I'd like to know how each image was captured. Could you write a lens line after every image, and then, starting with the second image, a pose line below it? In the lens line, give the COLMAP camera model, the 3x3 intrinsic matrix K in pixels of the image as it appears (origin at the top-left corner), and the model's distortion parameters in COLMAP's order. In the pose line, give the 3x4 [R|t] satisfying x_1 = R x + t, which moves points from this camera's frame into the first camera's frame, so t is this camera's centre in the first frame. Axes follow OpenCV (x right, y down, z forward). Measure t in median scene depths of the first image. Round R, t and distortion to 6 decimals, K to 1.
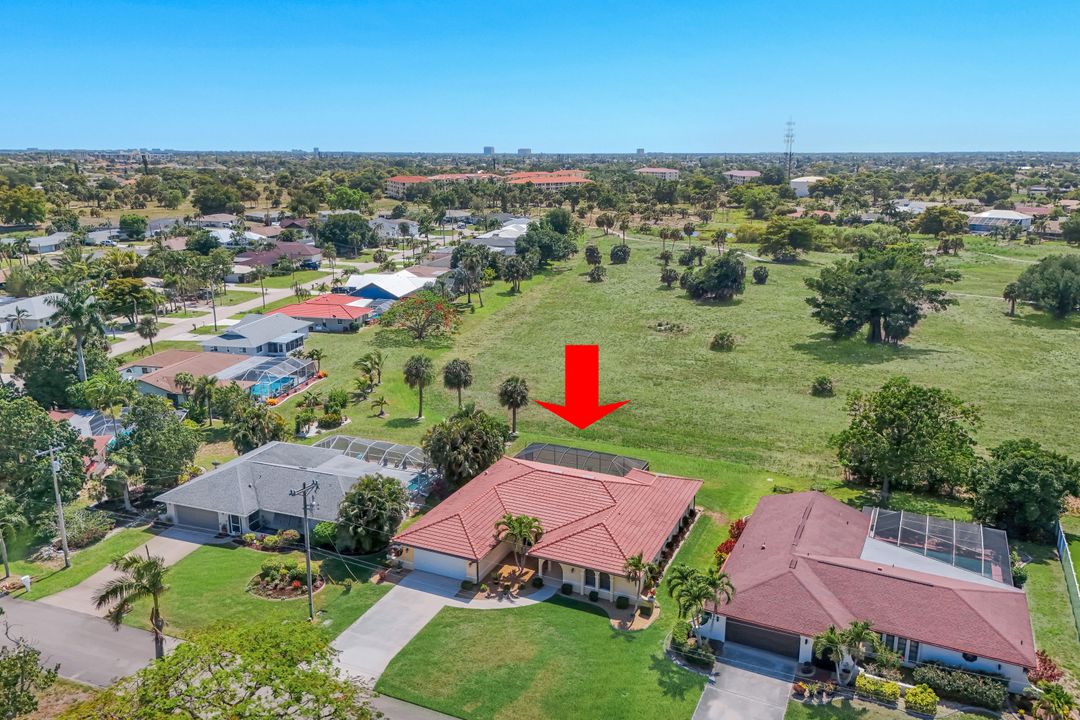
lens RADIAL K [[825.0, 0, 540.0], [0, 825.0, 360.0], [0, 0, 1]] dist [0.091947, -0.118910]
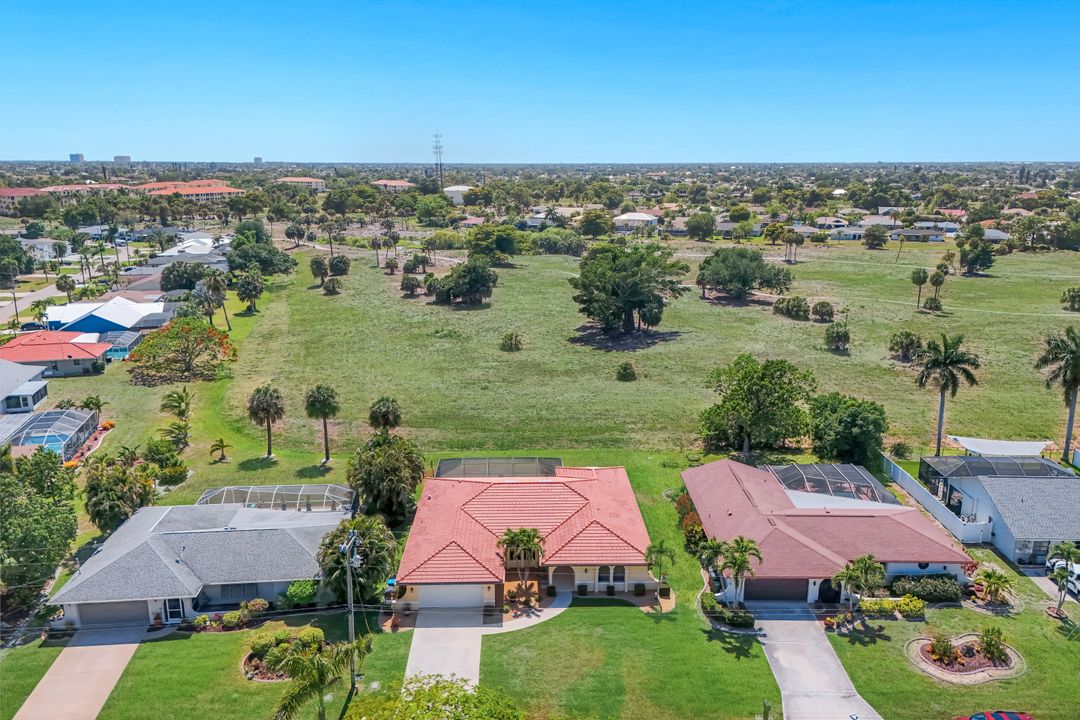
lens RADIAL K [[809.6, 0, 540.0], [0, 809.6, 360.0], [0, 0, 1]] dist [0.081341, -0.094464]
pose [[0.896312, -0.105580, 0.430671, -0.261551], [0.108399, 0.993943, 0.018069, -0.018613], [-0.429970, 0.030489, 0.902328, 0.068255]]
